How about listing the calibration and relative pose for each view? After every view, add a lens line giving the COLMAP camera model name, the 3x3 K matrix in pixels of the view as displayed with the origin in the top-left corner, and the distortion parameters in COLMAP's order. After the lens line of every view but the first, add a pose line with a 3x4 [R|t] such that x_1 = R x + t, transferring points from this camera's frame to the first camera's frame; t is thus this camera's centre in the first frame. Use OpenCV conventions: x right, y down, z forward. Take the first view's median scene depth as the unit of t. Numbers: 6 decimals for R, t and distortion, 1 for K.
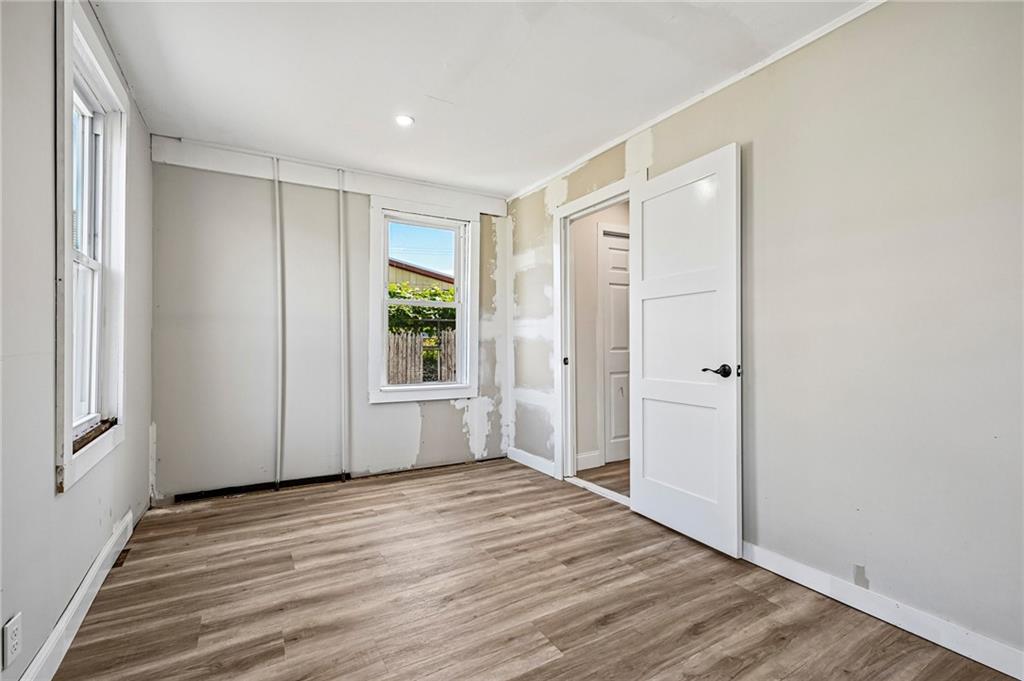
lens RADIAL K [[456.0, 0, 511.4], [0, 456.0, 339.2], [0, 0, 1]] dist [-0.000319, -0.000022]
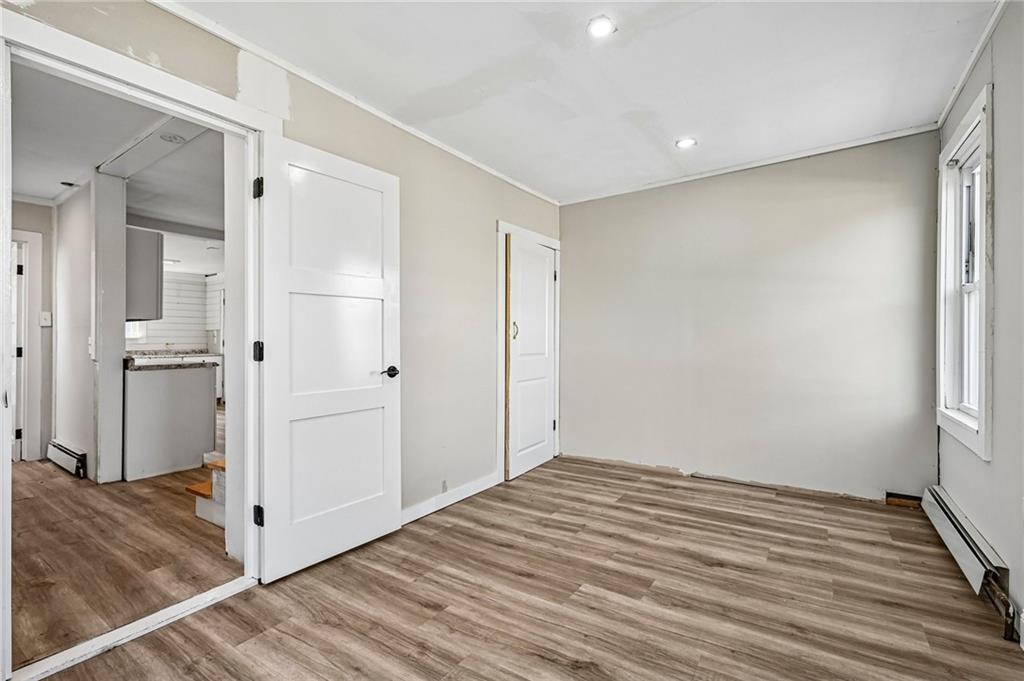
lens RADIAL K [[456.0, 0, 511.4], [0, 456.0, 339.2], [0, 0, 1]] dist [-0.000319, -0.000022]
pose [[-0.422094, 0.010708, 0.906489, -0.707063], [0.001299, 0.999936, -0.011206, 0.003305], [-0.906551, -0.003552, -0.422081, 1.241133]]
